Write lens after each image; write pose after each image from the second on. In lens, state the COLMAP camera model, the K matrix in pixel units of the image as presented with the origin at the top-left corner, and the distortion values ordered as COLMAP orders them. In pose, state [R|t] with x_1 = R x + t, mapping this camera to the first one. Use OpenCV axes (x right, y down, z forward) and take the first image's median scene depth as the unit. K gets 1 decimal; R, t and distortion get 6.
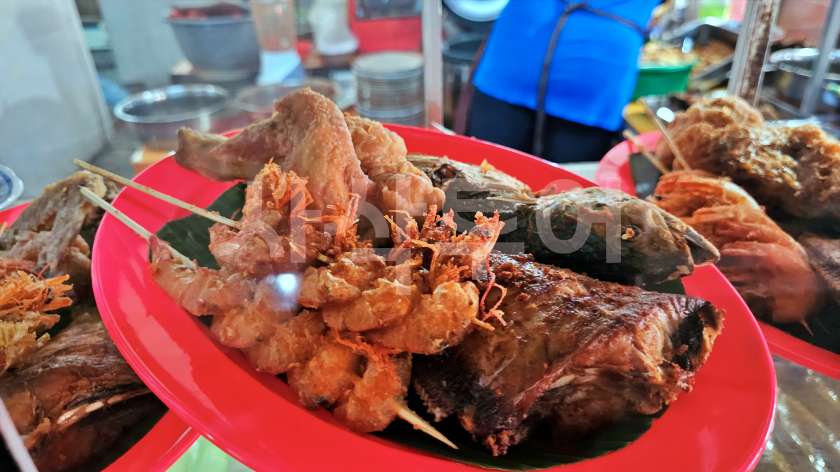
lens RADIAL K [[601.3, 0, 423.0], [0, 601.3, 223.0], [0, 0, 1]] dist [-0.006872, -0.007309]
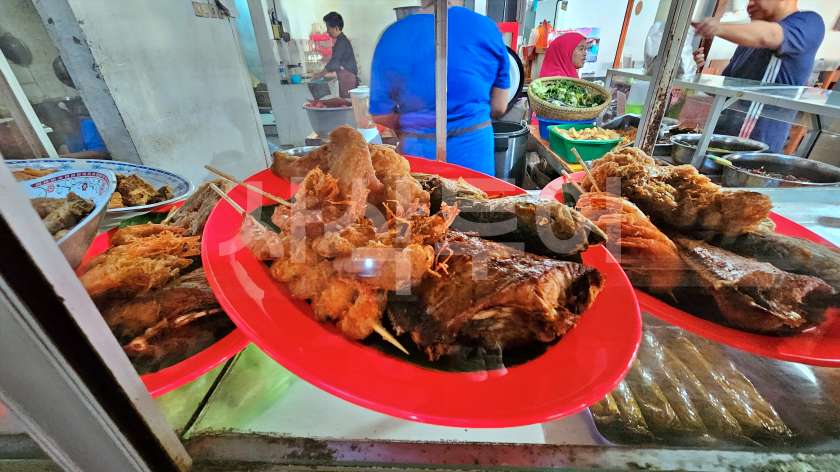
lens RADIAL K [[352.9, 0, 420.0], [0, 352.9, 236.0], [0, 0, 1]] dist [0.002856, 0.000665]
pose [[0.995254, 0.051096, -0.082816, 0.116635], [-0.050336, 0.998669, 0.011237, 0.061295], [0.083280, -0.007015, 0.996502, 0.115828]]
